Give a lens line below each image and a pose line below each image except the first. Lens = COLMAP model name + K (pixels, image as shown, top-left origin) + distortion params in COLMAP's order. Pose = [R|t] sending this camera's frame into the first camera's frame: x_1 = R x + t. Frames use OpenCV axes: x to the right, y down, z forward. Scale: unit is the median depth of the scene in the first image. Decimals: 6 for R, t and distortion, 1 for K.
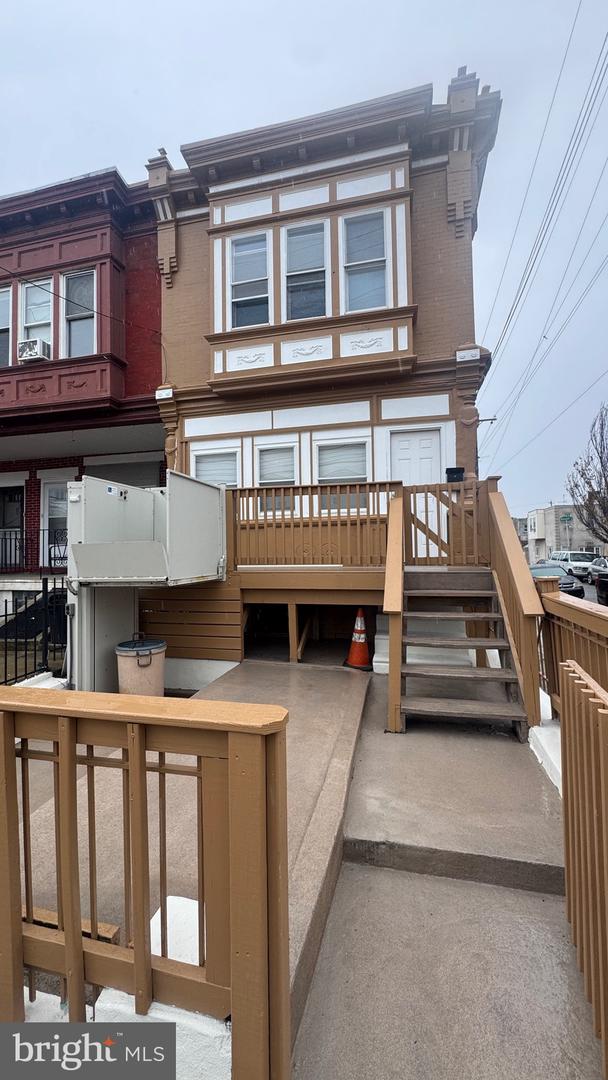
lens RADIAL K [[431.1, 0, 303.9], [0, 431.1, 543.3], [0, 0, 1]] dist [-0.007929, 0.001899]
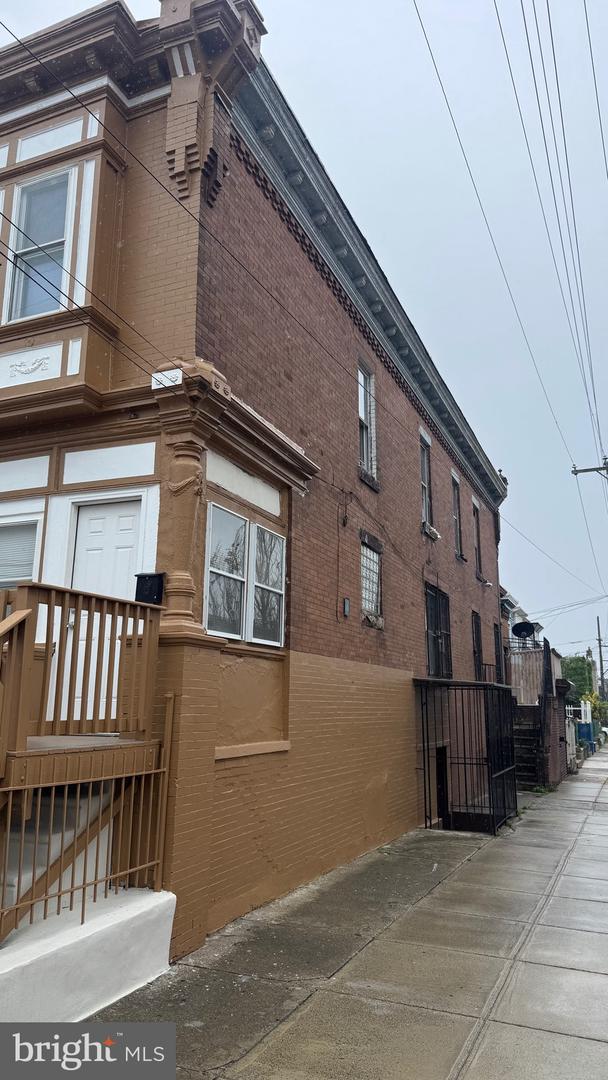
lens RADIAL K [[754.6, 0, 305.1], [0, 754.6, 556.7], [0, 0, 1]] dist [0.052127, -0.076159]
pose [[0.986368, -0.006679, -0.164419, 0.694971], [-0.020790, 0.986111, -0.164780, -0.019473], [0.163236, 0.165953, 0.972530, 0.036472]]
